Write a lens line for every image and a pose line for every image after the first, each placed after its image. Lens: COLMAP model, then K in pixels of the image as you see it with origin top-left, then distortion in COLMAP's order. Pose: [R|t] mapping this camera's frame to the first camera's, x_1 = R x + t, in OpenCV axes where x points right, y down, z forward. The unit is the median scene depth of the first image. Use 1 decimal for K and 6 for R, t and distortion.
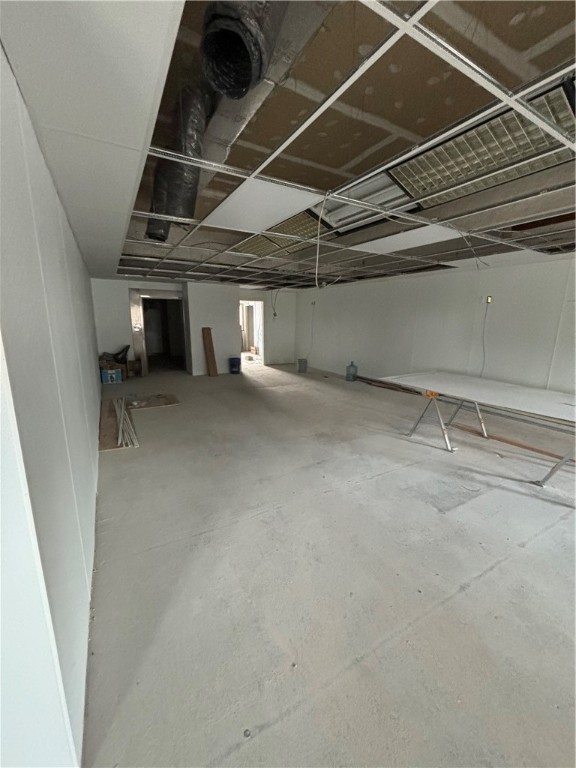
lens RADIAL K [[308.3, 0, 291.4], [0, 308.3, 383.5], [0, 0, 1]] dist [0.006275, -0.000415]
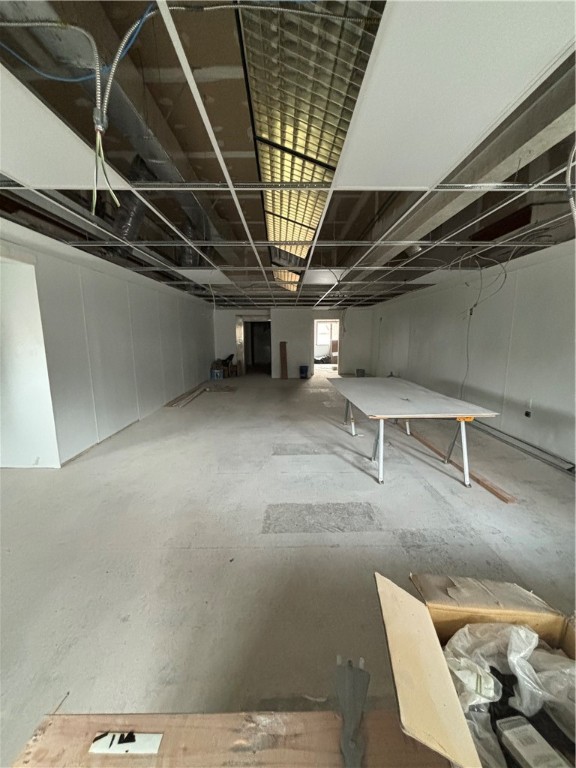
lens RADIAL K [[308.3, 0, 285.5], [0, 308.3, 383.9], [0, 0, 1]] dist [0.006275, -0.000415]
pose [[0.861744, 0.064970, -0.503166, 0.413023], [-0.092959, 0.995196, -0.030704, 0.035532], [0.498754, 0.073232, 0.863644, -0.099250]]
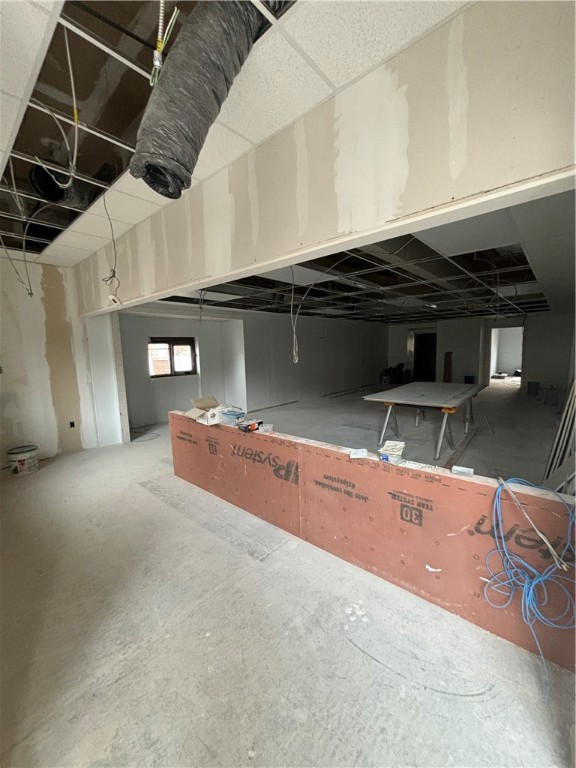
lens RADIAL K [[308.3, 0, 289.1], [0, 308.3, 385.0], [0, 0, 1]] dist [0.006275, -0.000415]
pose [[0.313845, 0.095508, -0.944659, 0.829662], [-0.175732, 0.983581, 0.041060, 0.027700], [0.933070, 0.153121, 0.325476, -0.063177]]
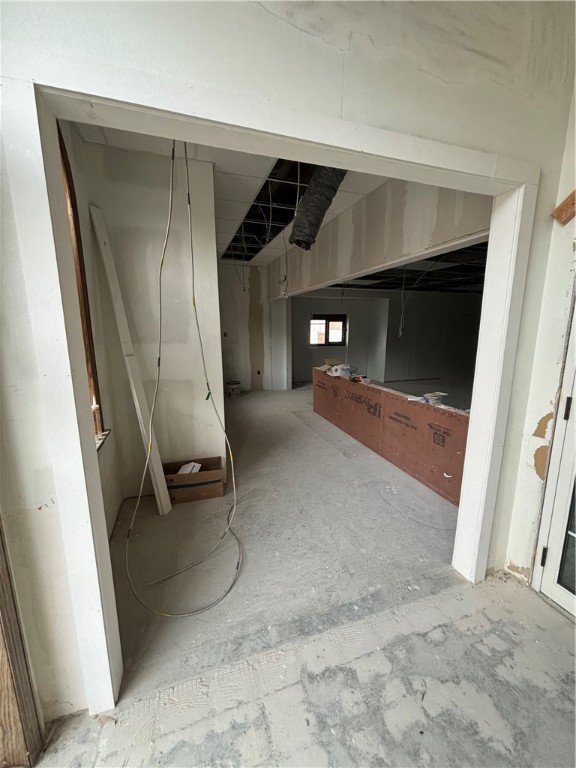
lens RADIAL K [[308.3, 0, 287.8], [0, 308.3, 382.8], [0, 0, 1]] dist [0.006275, -0.000415]
pose [[-0.207972, 0.168251, -0.963556, 1.329188], [-0.208940, 0.954716, 0.211805, 0.000740], [0.955558, 0.245374, -0.163400, 0.088430]]
